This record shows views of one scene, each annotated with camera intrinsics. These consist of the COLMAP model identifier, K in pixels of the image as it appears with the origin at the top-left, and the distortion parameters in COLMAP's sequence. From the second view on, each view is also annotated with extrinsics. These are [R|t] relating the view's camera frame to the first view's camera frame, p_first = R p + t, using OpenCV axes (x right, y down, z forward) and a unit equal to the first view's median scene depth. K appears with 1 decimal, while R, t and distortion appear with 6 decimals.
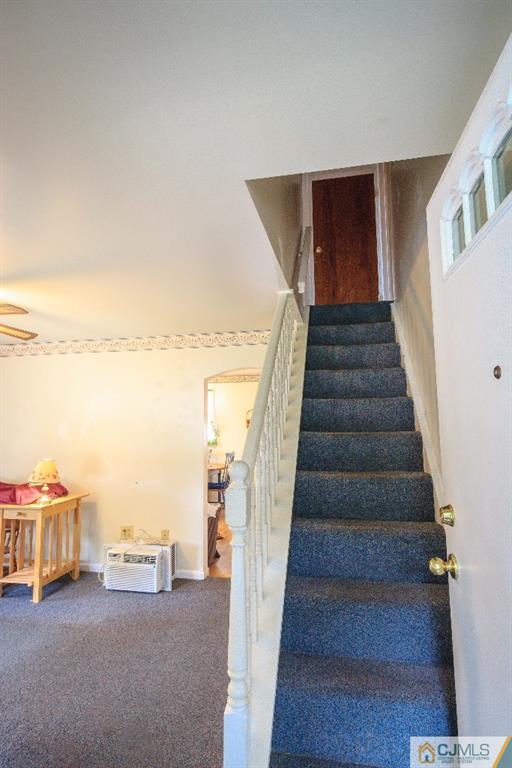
lens RADIAL K [[388.0, 0, 257.8], [0, 388.0, 386.3], [0, 0, 1]] dist [0.003615, -0.002000]
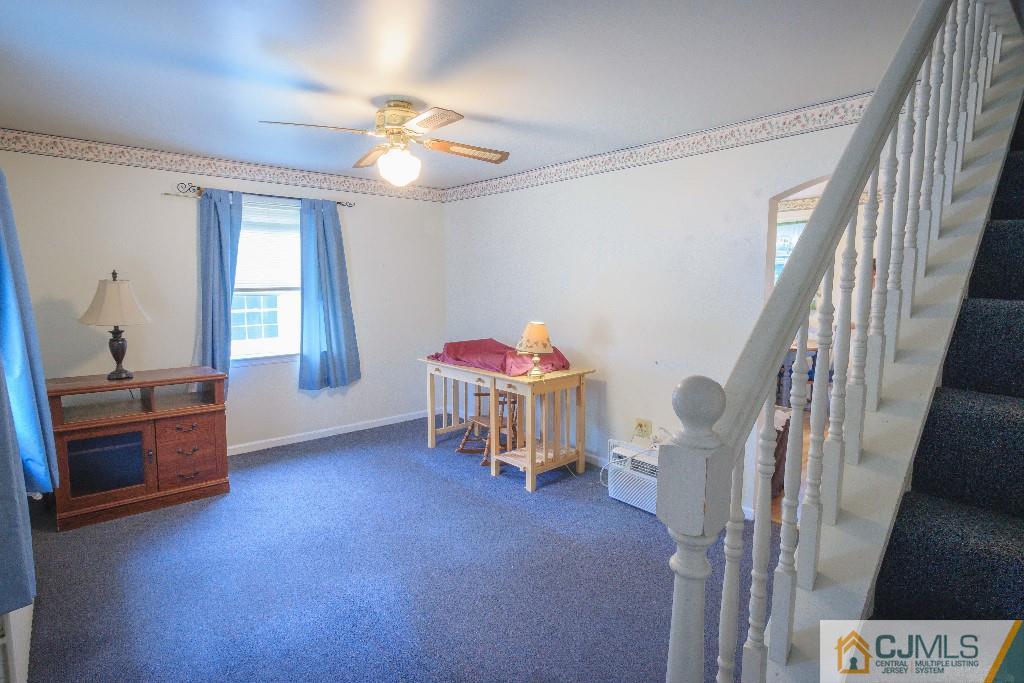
lens RADIAL K [[517.3, 0, 507.3], [0, 517.3, 338.6], [0, 0, 1]] dist [0.003615, -0.002000]
pose [[0.789056, 0.077895, -0.609362, 0.041195], [0.056219, 0.978610, 0.197894, 0.012562], [0.611743, -0.190407, 0.767799, 0.168194]]
